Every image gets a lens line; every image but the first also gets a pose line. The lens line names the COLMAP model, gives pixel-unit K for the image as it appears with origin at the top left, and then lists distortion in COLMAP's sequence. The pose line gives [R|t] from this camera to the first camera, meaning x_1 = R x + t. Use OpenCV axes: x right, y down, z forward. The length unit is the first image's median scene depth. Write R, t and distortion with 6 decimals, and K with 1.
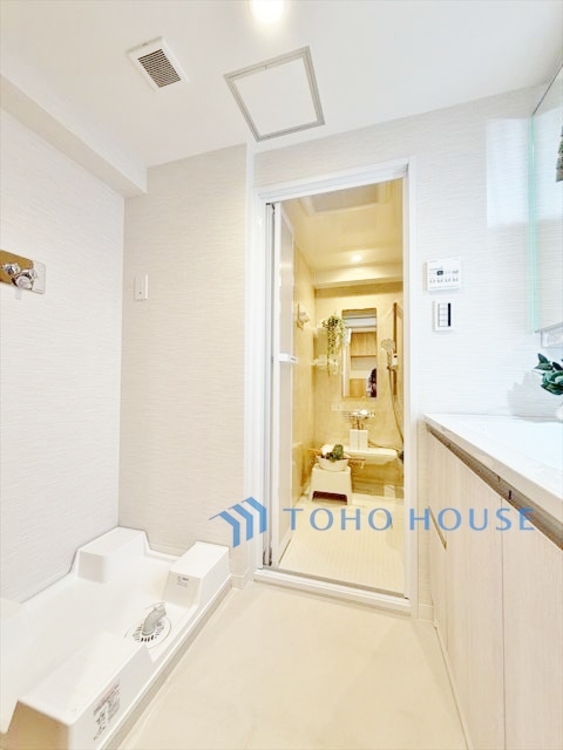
lens RADIAL K [[301.0, 0, 281.5], [0, 301.0, 377.0], [0, 0, 1]] dist [0.001240, -0.000406]
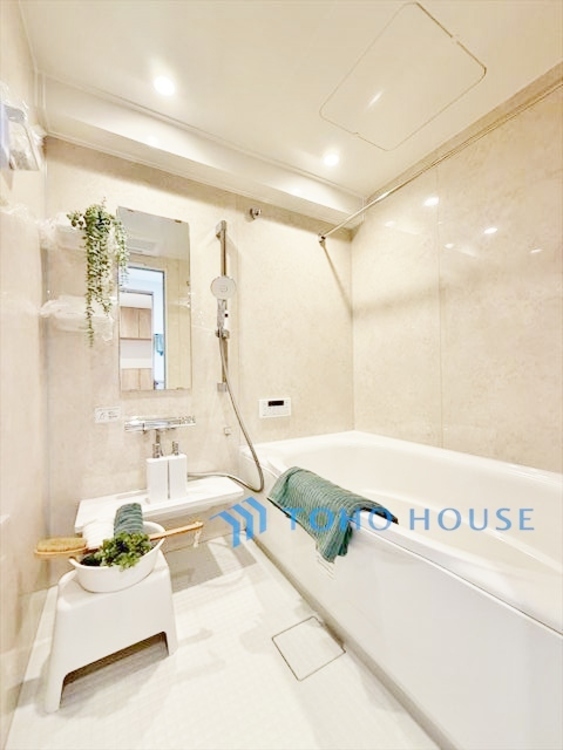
lens RADIAL K [[301.0, 0, 282.5], [0, 301.0, 374.4], [0, 0, 1]] dist [0.001240, -0.000406]
pose [[0.664738, -0.014057, 0.746944, 0.018416], [-0.002649, 0.999772, 0.021172, 0.030091], [-0.747072, -0.016052, 0.664550, 0.511940]]
